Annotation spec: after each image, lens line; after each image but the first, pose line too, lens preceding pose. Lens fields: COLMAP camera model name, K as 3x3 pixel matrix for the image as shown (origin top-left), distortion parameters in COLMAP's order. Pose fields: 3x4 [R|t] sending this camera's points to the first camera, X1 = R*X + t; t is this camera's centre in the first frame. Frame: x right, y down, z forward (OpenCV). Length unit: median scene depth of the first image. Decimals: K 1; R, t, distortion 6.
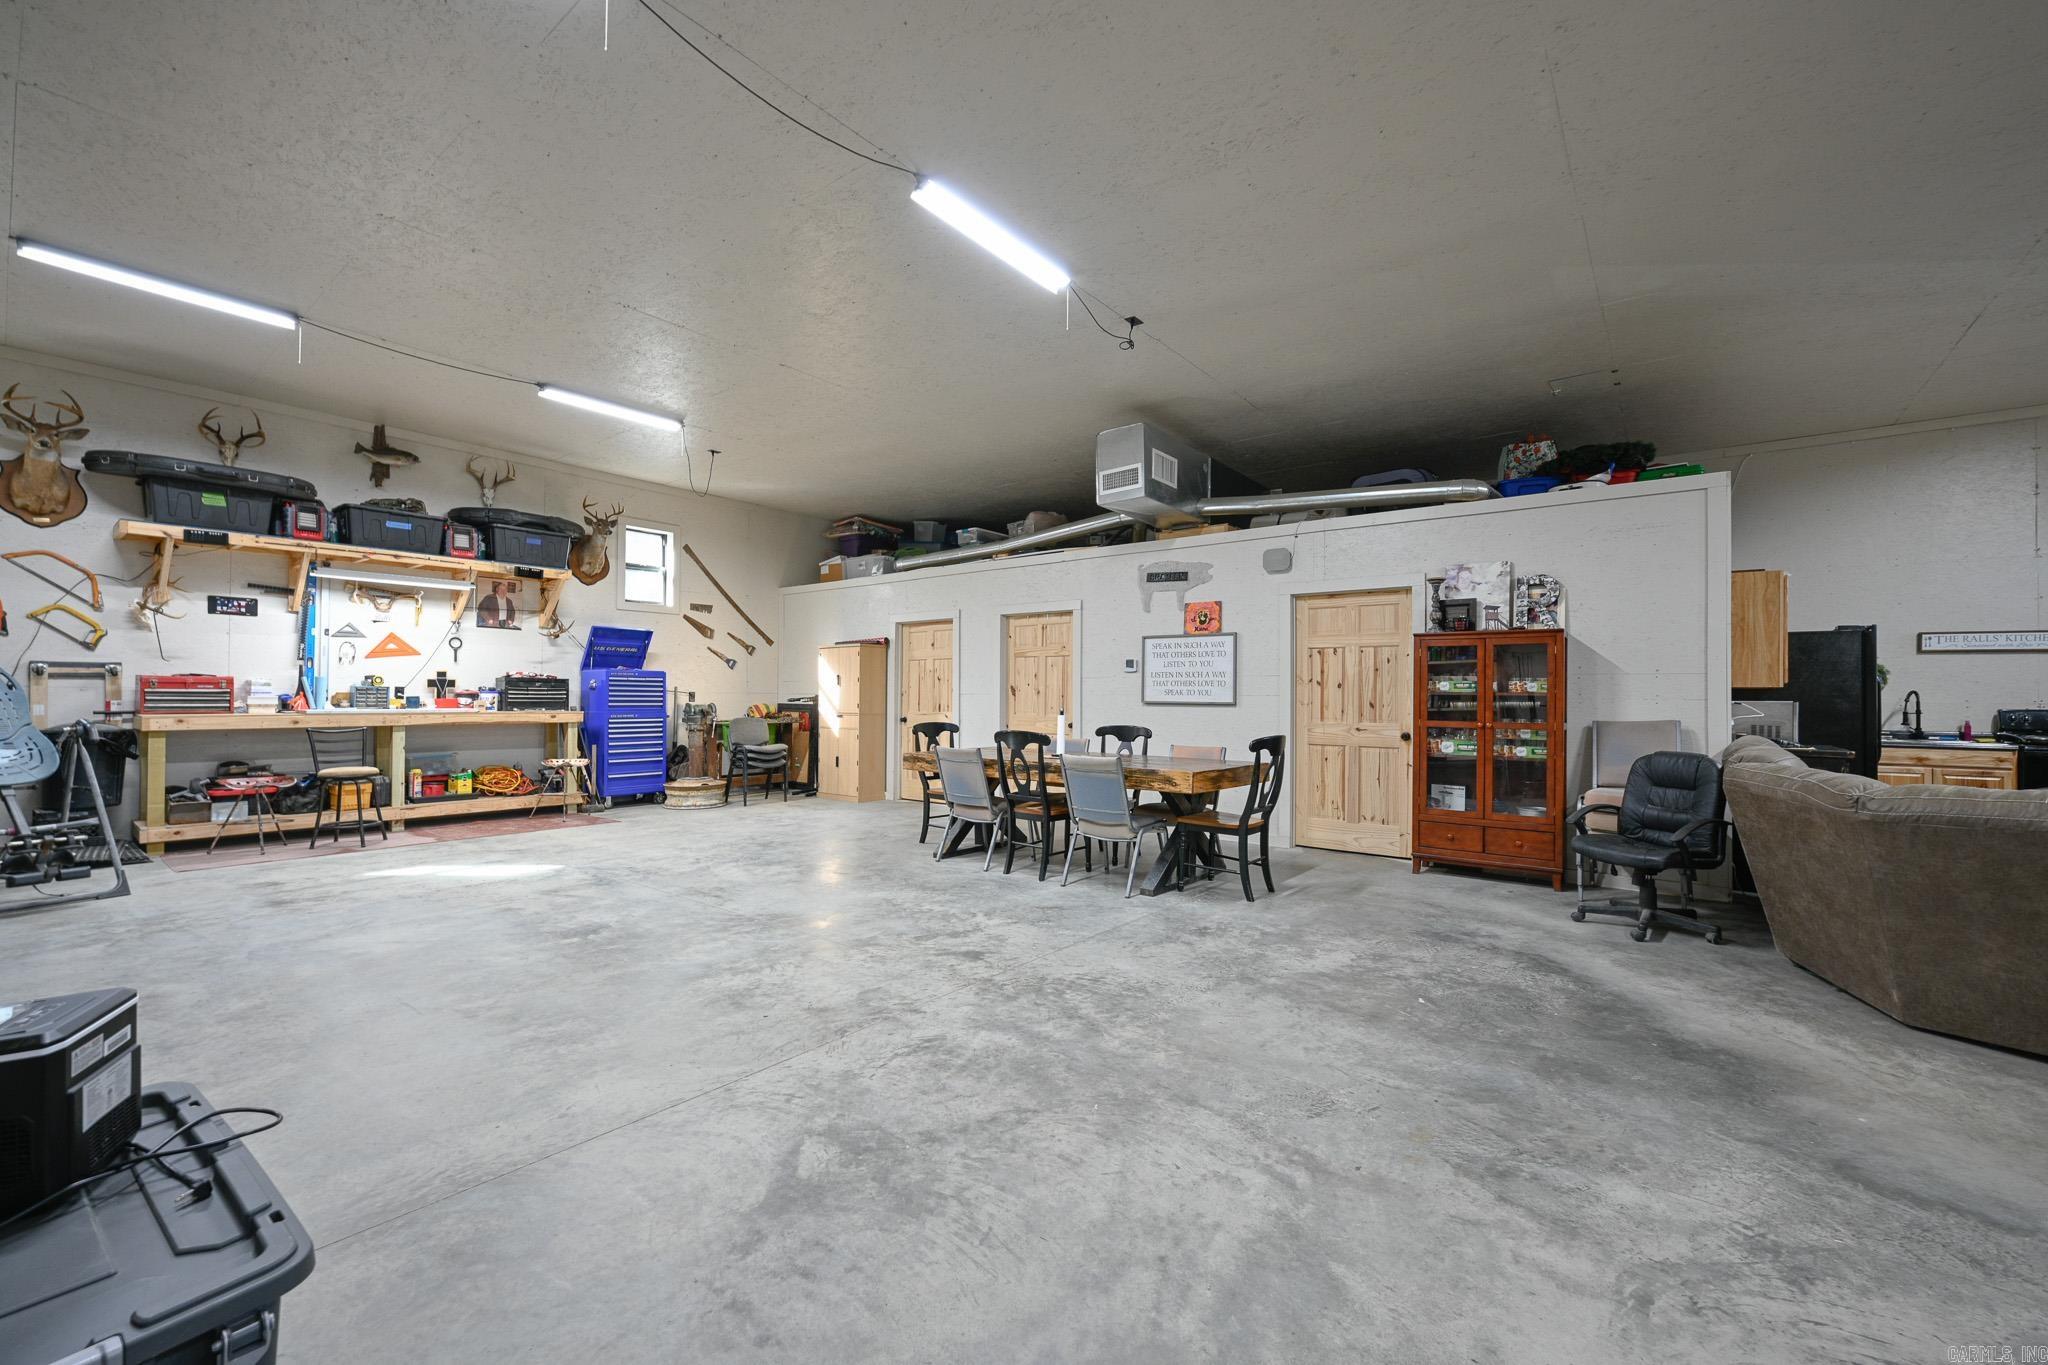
lens RADIAL K [[829.9, 0, 1027.5], [0, 829.9, 682.8], [0, 0, 1]] dist [-0.000754, -0.000272]
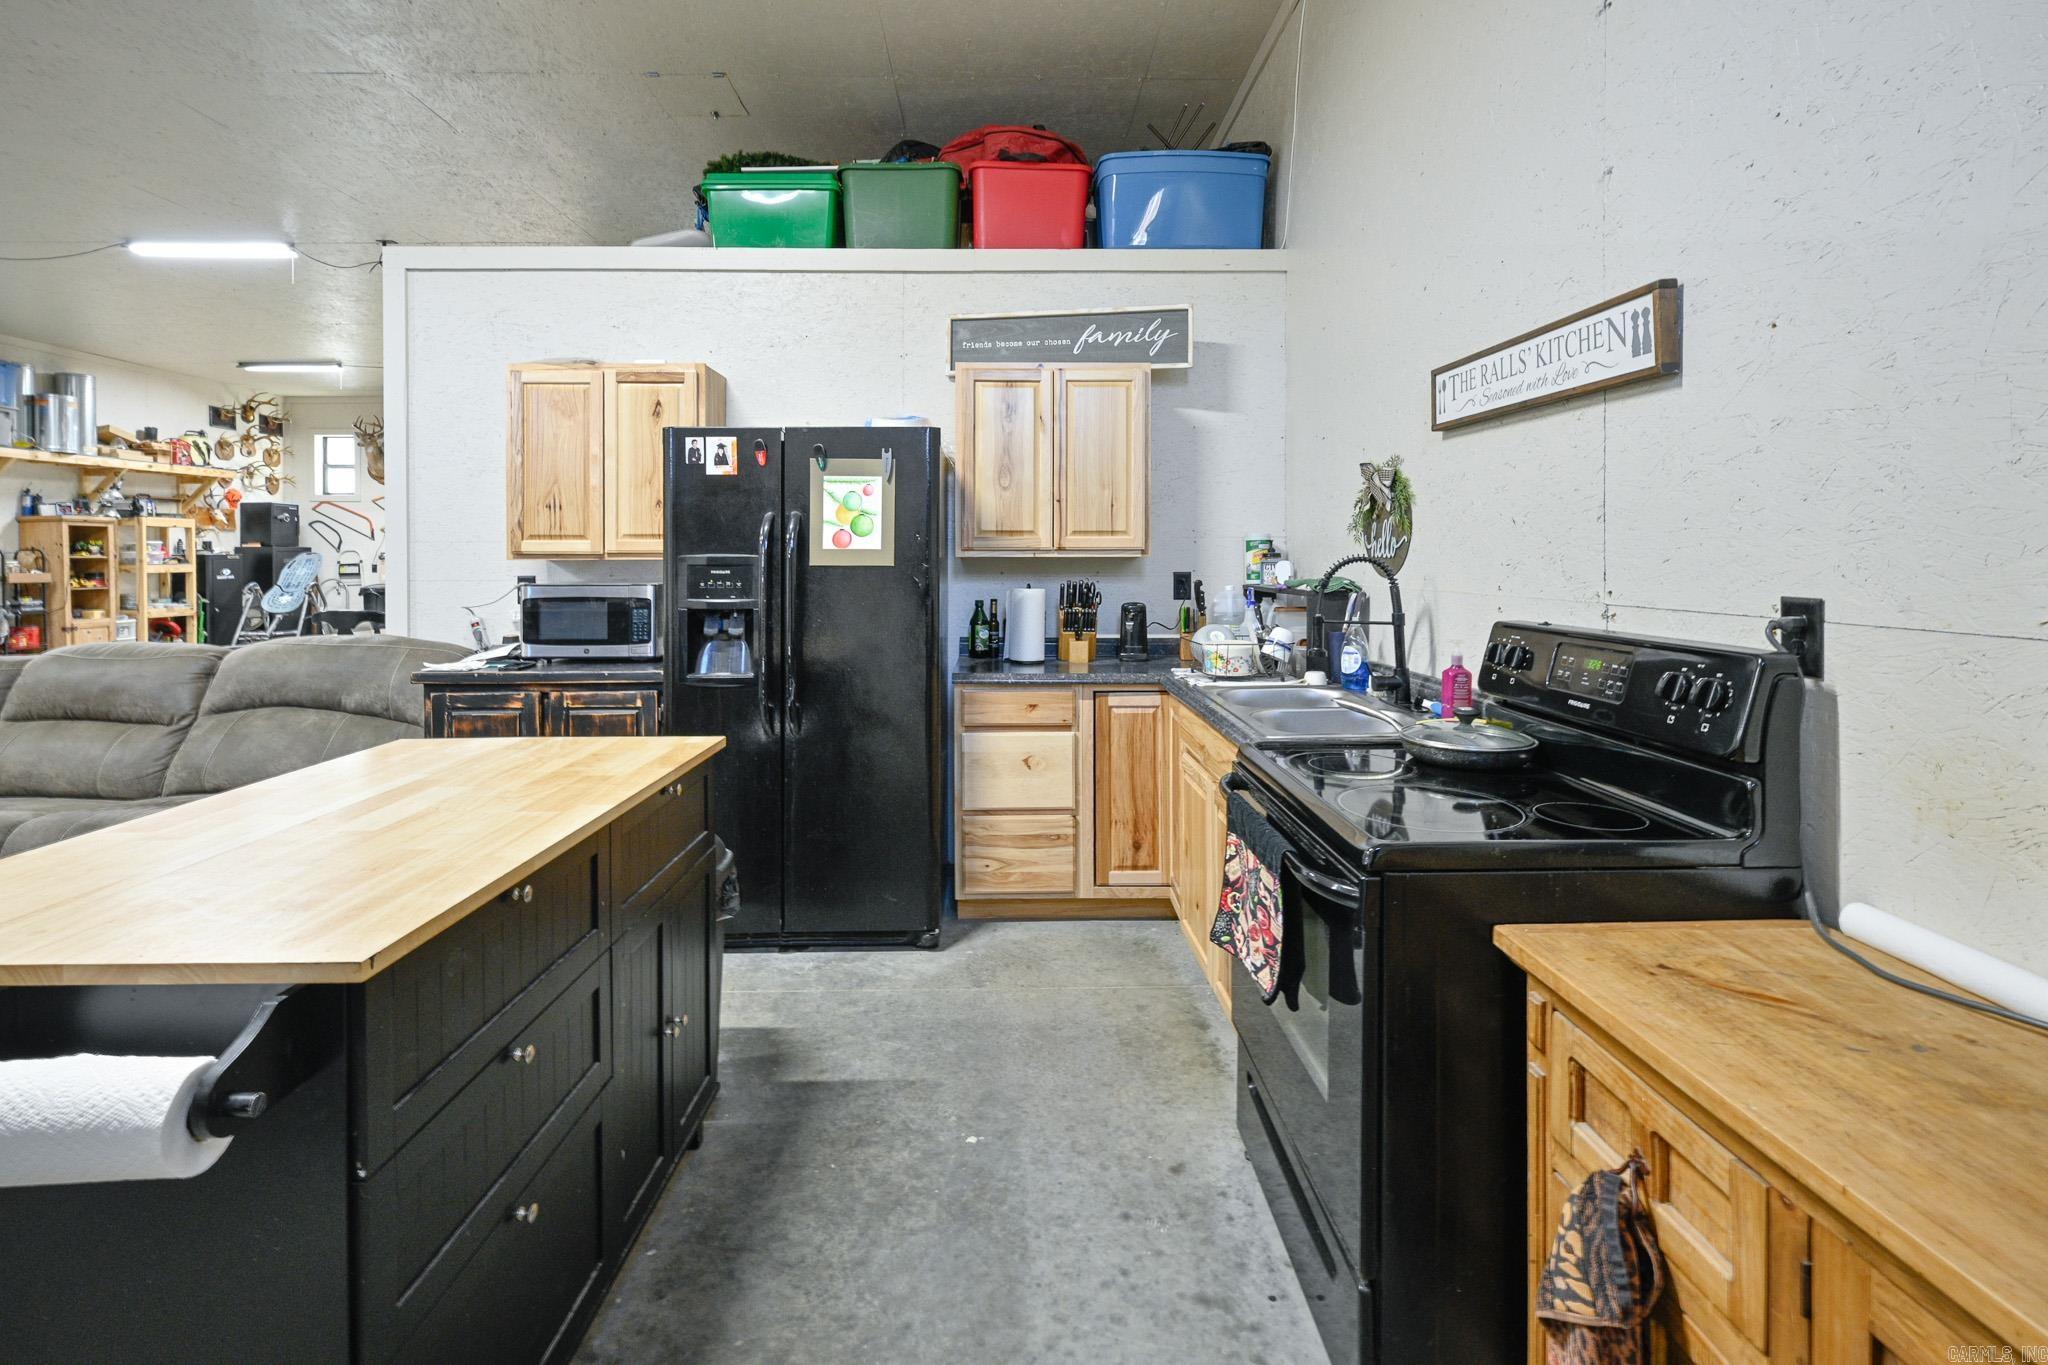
lens RADIAL K [[943.9, 0, 1031.6], [0, 943.9, 564.1], [0, 0, 1]] dist [-0.000049, -0.000208]
pose [[0.618562, -0.003405, -0.785729, 1.390702], [0.021627, 0.999686, 0.012693, 0.005931], [0.785439, -0.024844, 0.618441, 0.732429]]
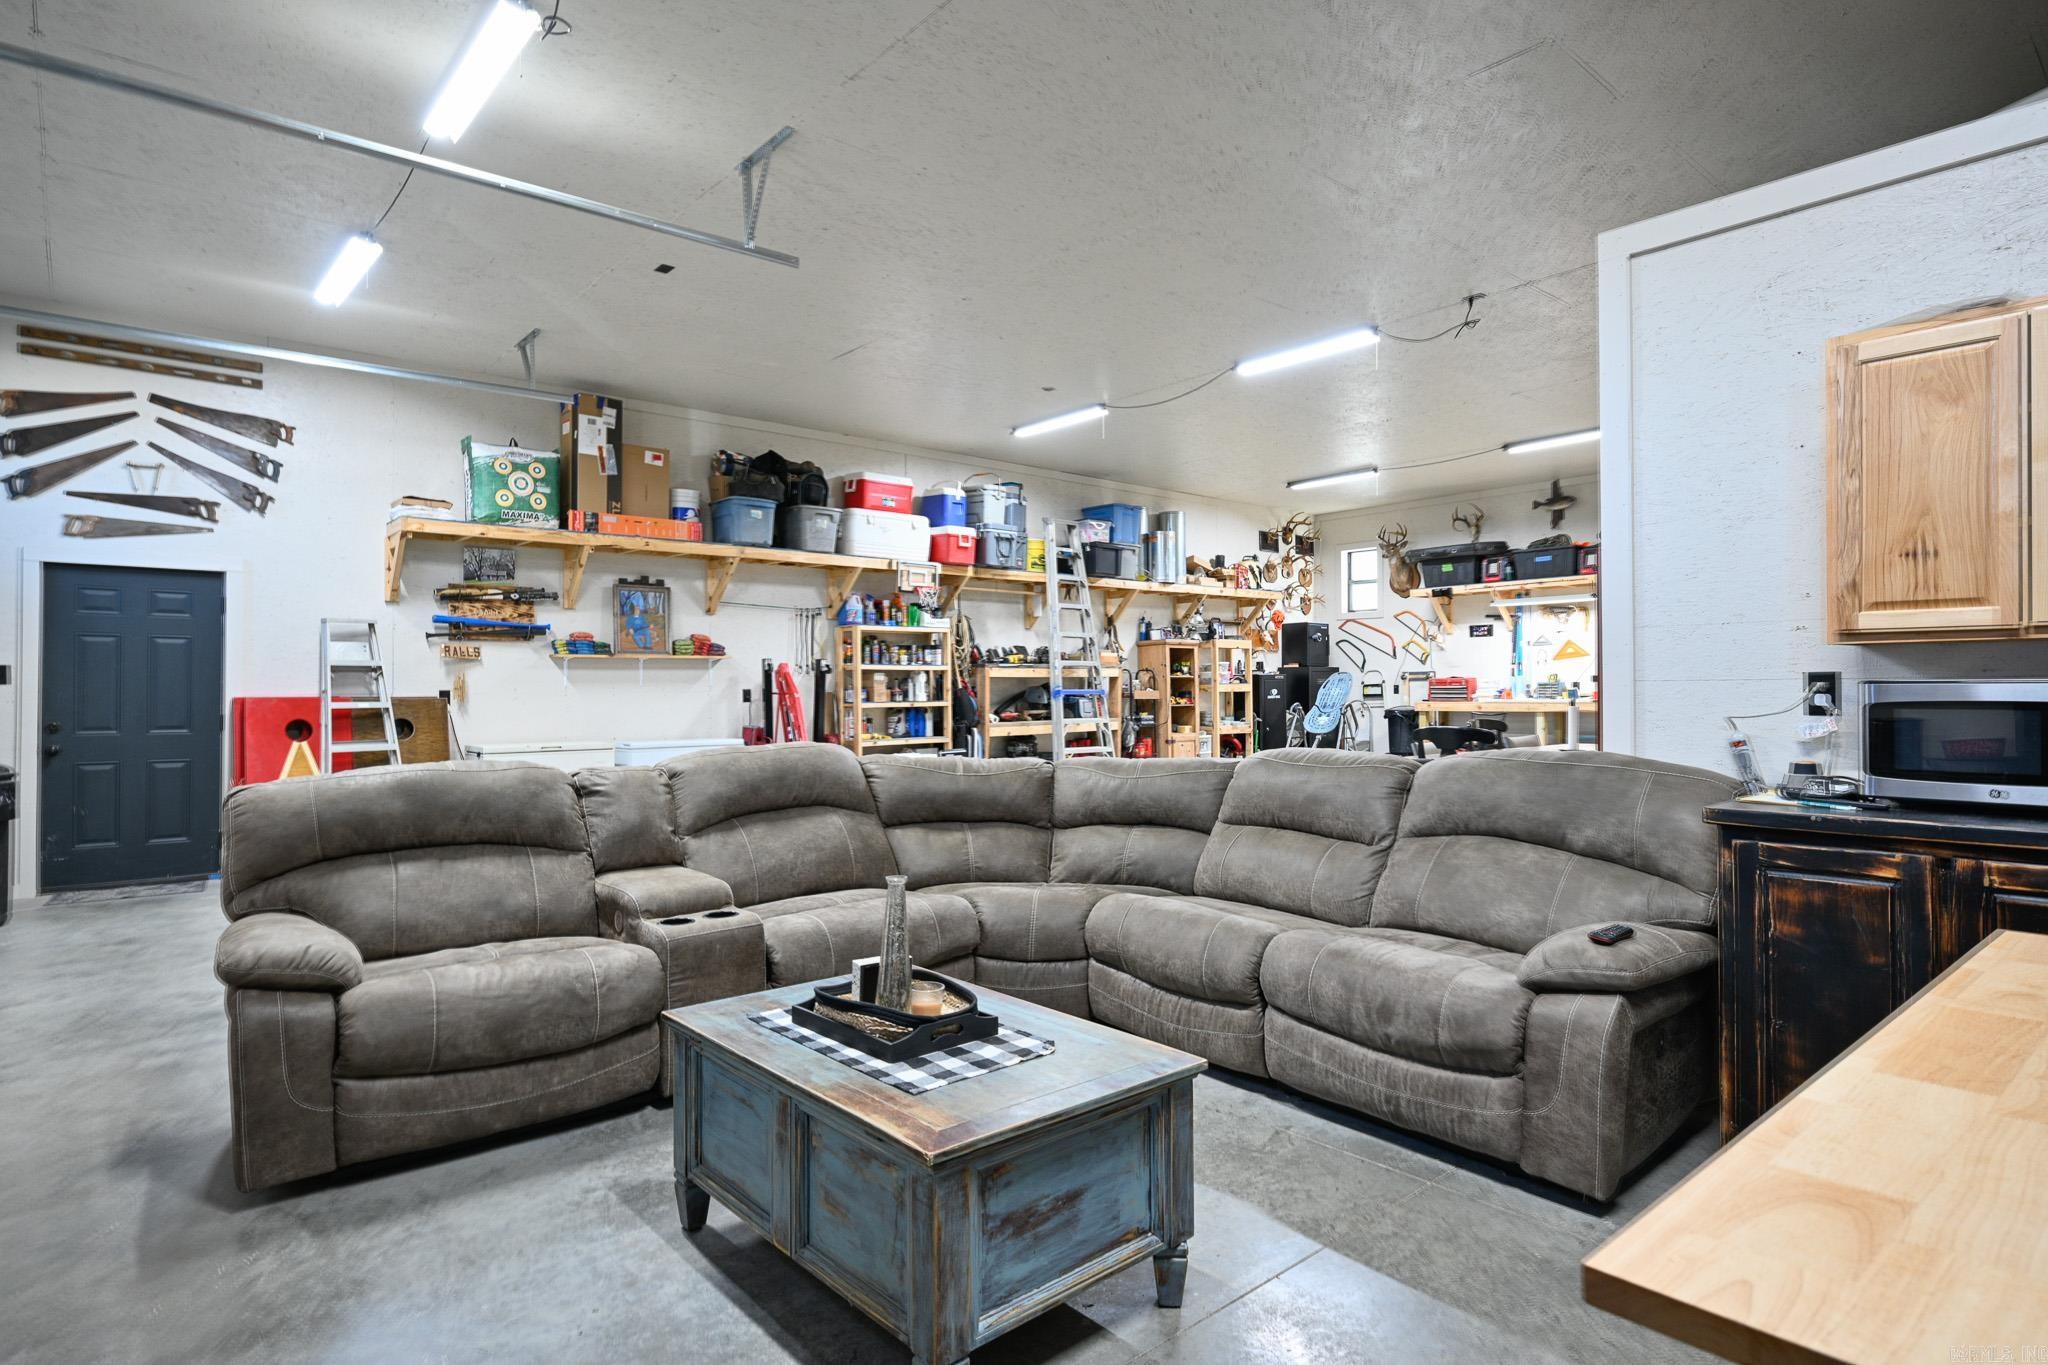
lens RADIAL K [[1115.4, 0, 1032.4], [0, 1115.4, 676.3], [0, 0, 1]] dist [-0.004586, -0.000445]
pose [[-0.204846, -0.017830, -0.978632, 1.236178], [0.021586, 0.999509, -0.022729, 0.019629], [0.978556, -0.025780, -0.204361, 0.622912]]
